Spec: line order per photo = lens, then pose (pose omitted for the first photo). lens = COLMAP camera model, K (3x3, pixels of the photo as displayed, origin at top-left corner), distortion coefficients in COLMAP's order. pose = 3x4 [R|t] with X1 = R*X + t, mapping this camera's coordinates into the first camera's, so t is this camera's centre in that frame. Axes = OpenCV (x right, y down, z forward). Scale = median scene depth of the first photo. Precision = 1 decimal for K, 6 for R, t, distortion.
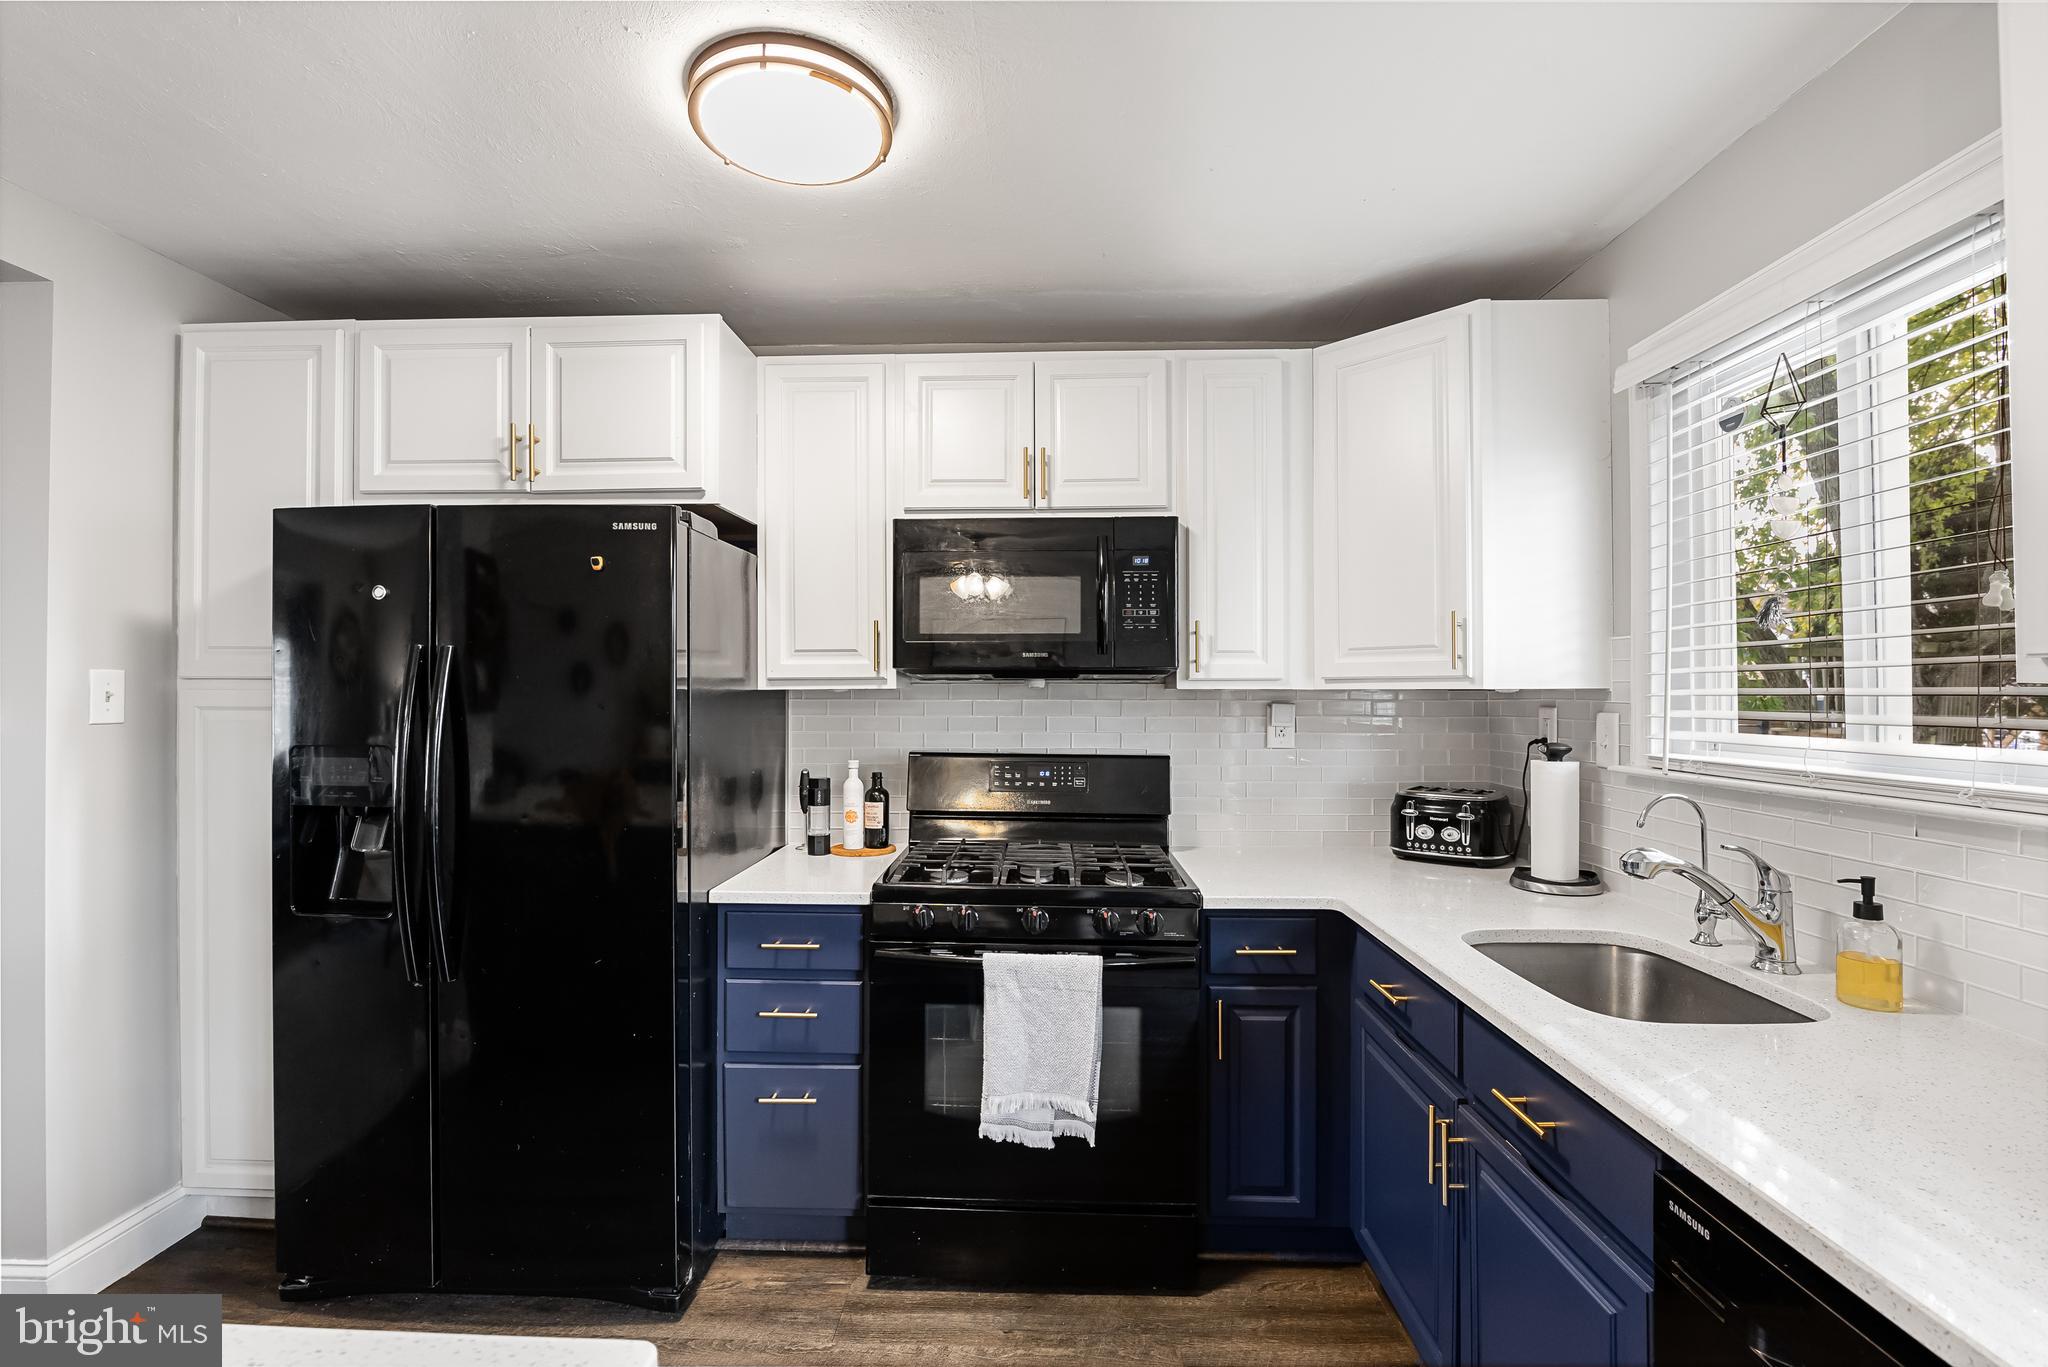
lens RADIAL K [[917.4, 0, 1018.5], [0, 917.4, 686.4], [0, 0, 1]] dist [-0.006110, -0.000027]
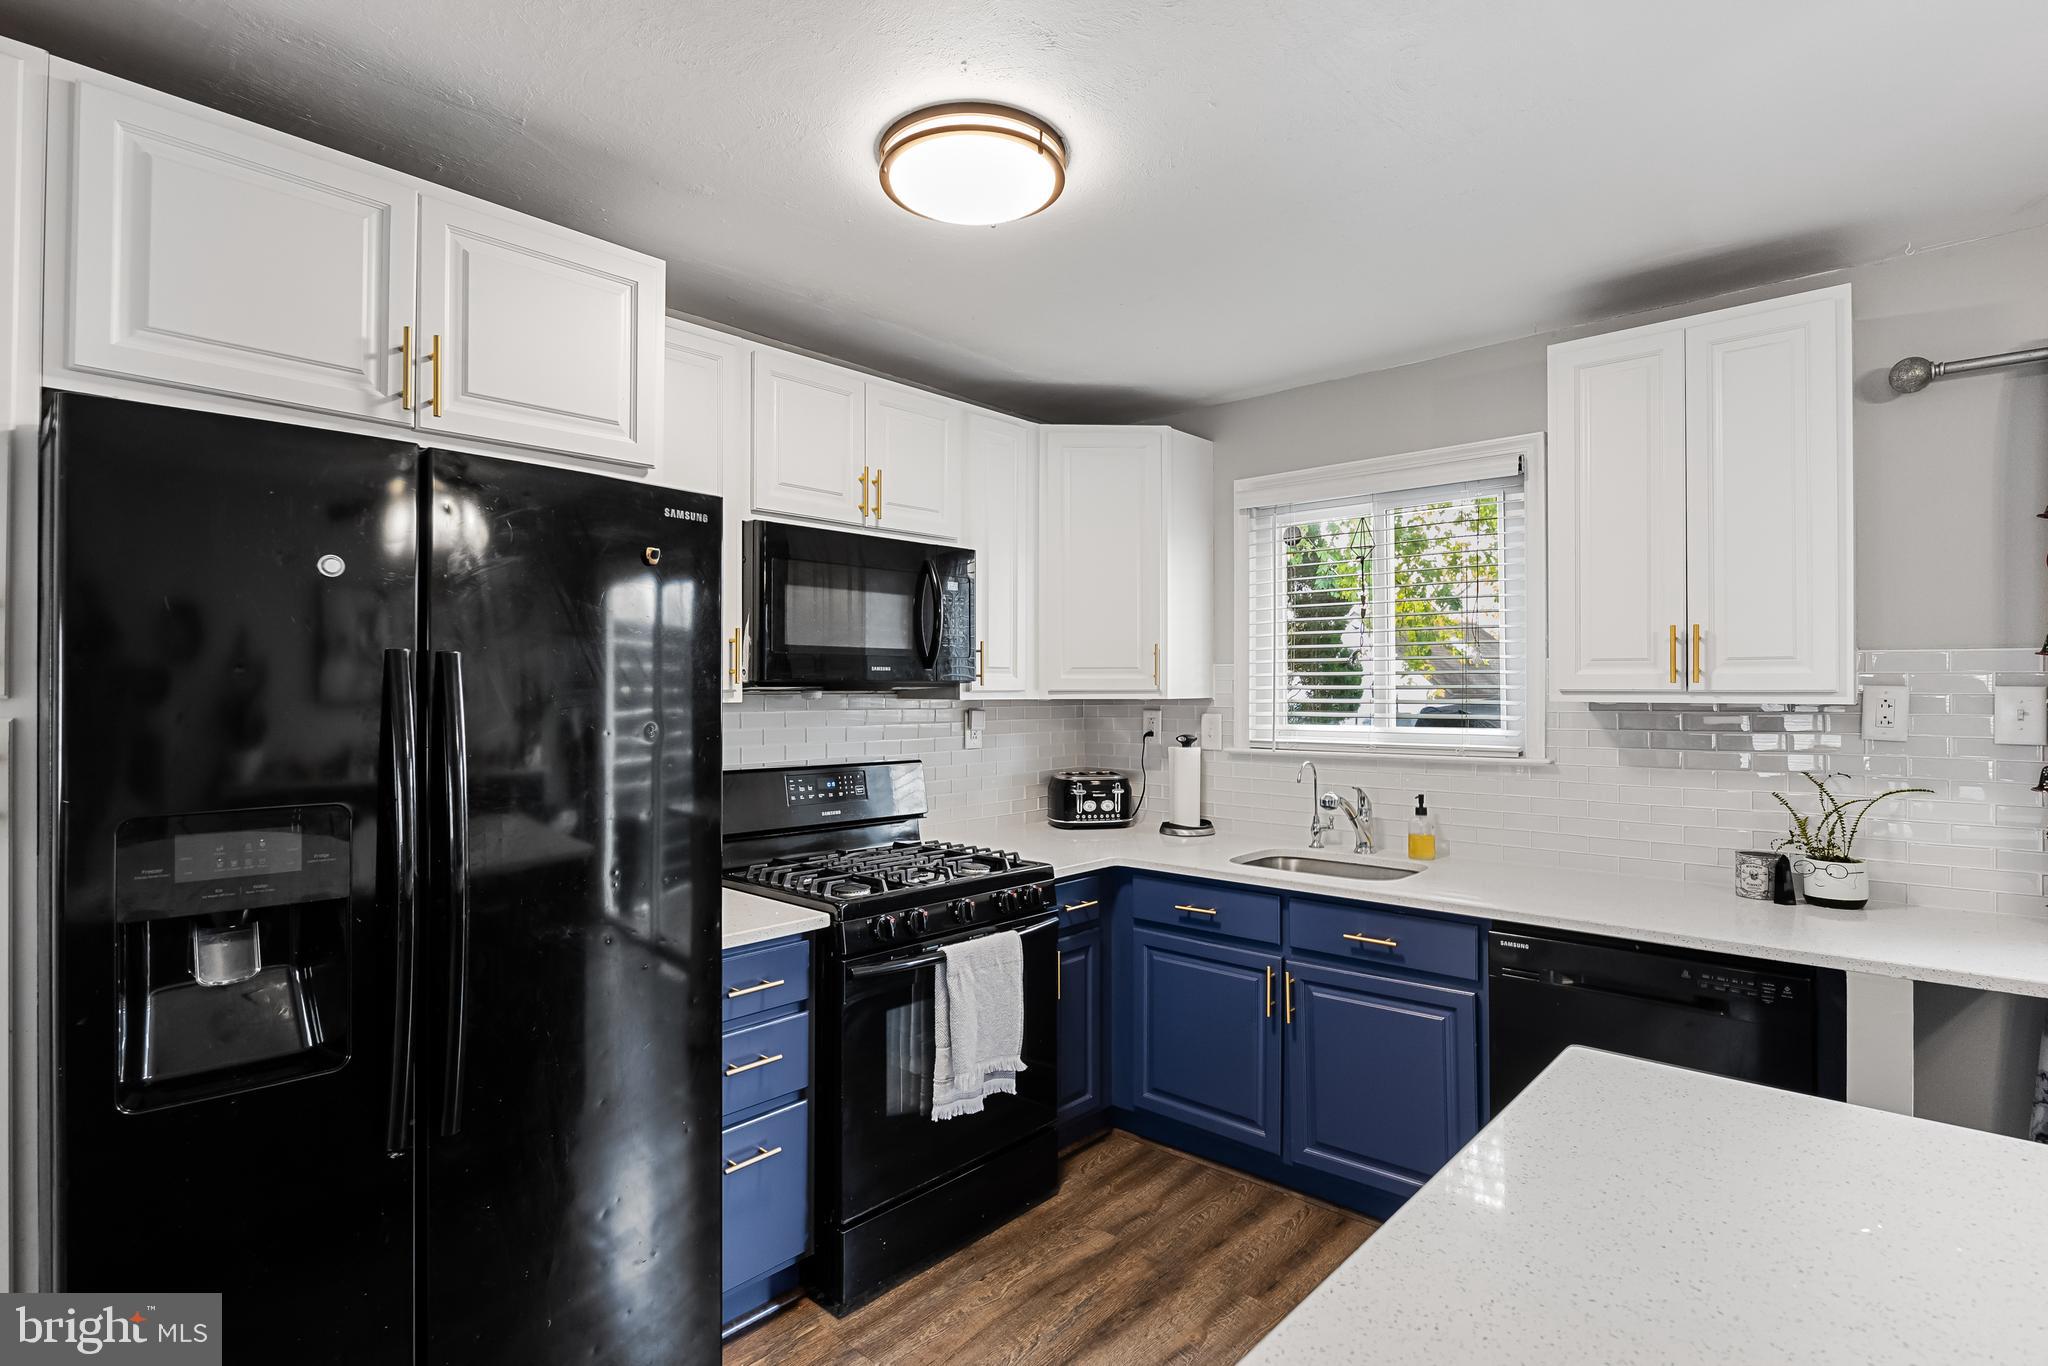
lens RADIAL K [[1017.1, 0, 1025.6], [0, 1017.1, 682.9], [0, 0, 1]] dist [0.004440, -0.000358]
pose [[0.640483, 0.003501, 0.767965, -0.855625], [-0.003603, 0.999992, -0.001554, -0.018910], [-0.767964, -0.001772, 0.640490, 0.150091]]
